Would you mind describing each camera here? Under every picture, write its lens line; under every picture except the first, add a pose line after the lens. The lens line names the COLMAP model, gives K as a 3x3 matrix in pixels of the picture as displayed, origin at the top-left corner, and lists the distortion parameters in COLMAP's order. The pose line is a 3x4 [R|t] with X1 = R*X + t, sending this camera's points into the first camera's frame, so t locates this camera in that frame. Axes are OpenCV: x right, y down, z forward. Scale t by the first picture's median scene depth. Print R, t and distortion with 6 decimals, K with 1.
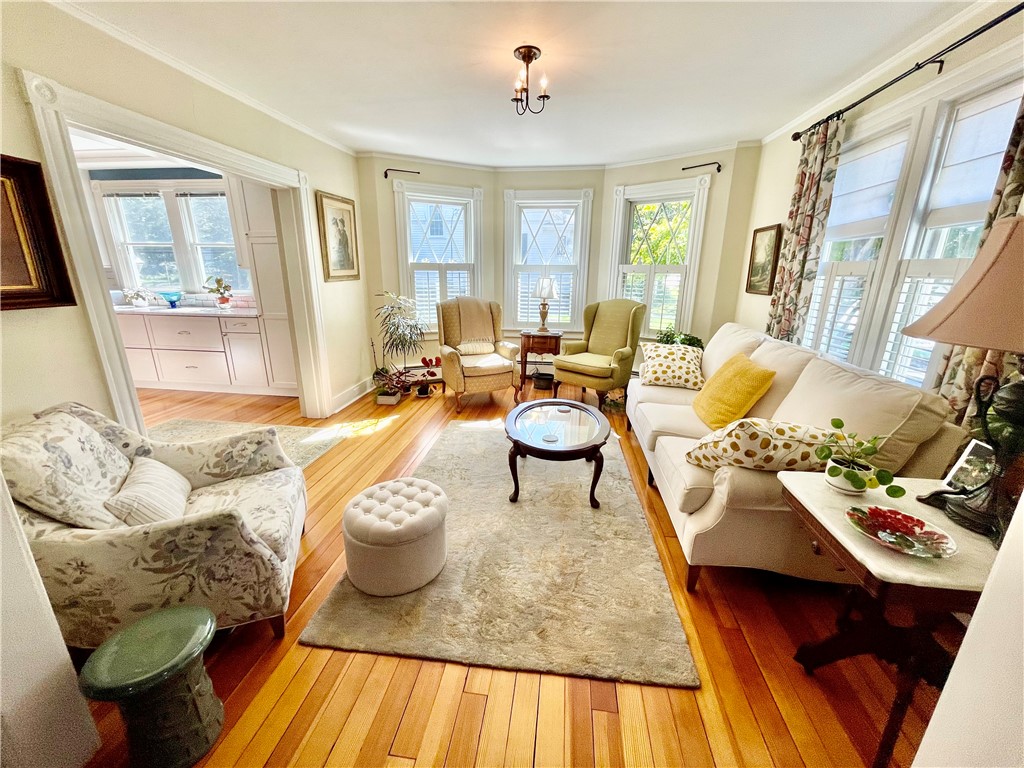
lens RADIAL K [[410.7, 0, 510.5], [0, 410.7, 387.7], [0, 0, 1]] dist [-0.000865, -0.001458]
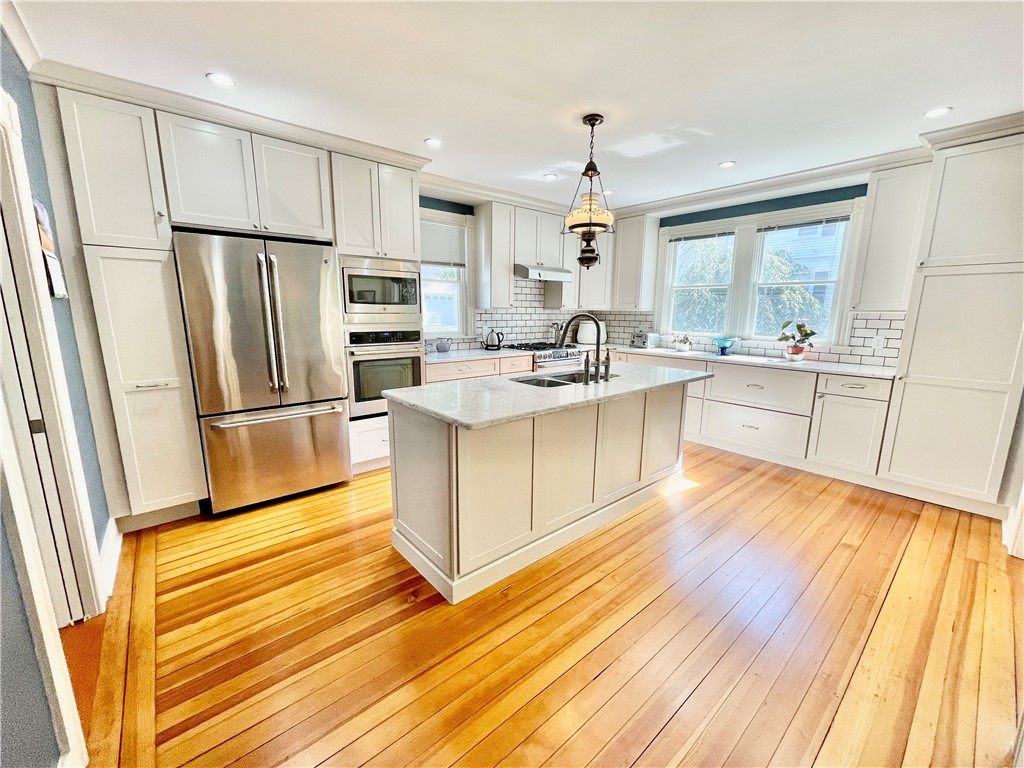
lens RADIAL K [[410.7, 0, 509.7], [0, 410.7, 384.6], [0, 0, 1]] dist [-0.000865, -0.001458]
pose [[0.736451, 0.116518, -0.666381, -0.572445], [-0.183405, 0.982552, -0.030890, -0.019068], [0.651154, 0.144967, 0.744972, 0.044589]]
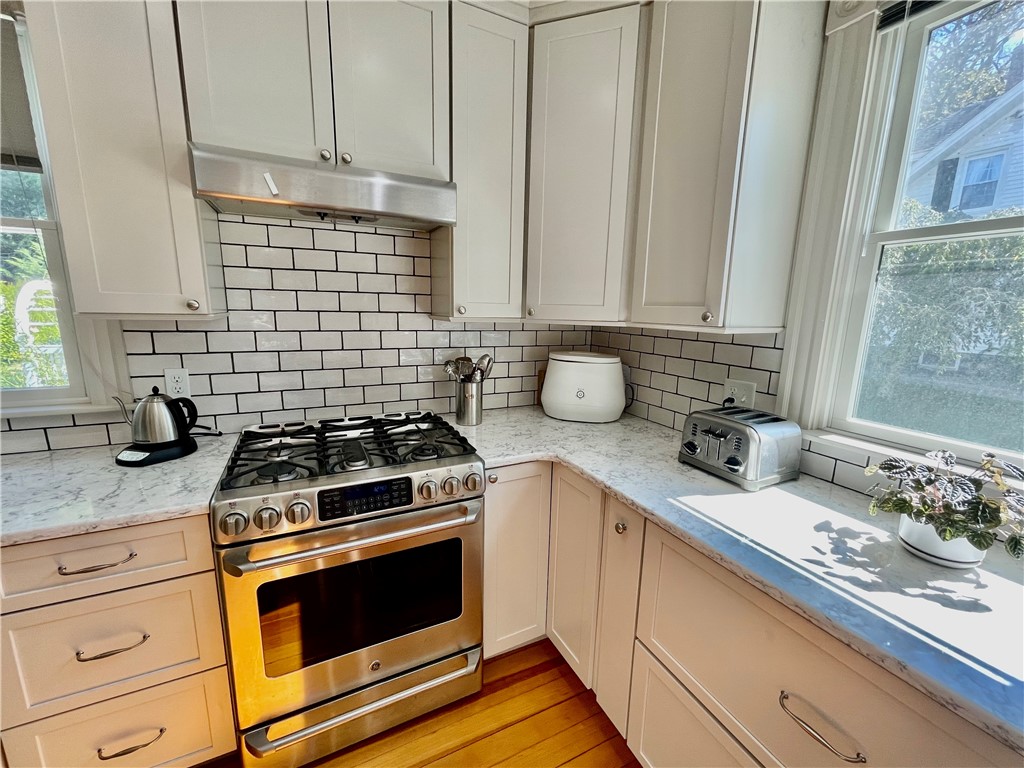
lens RADIAL K [[410.7, 0, 512.1], [0, 410.7, 383.3], [0, 0, 1]] dist [-0.000865, -0.001458]
pose [[0.551138, 0.156474, -0.819611, -0.891824], [-0.242808, 0.969828, 0.021878, -0.233811], [0.798305, 0.186950, 0.572502, 0.740443]]
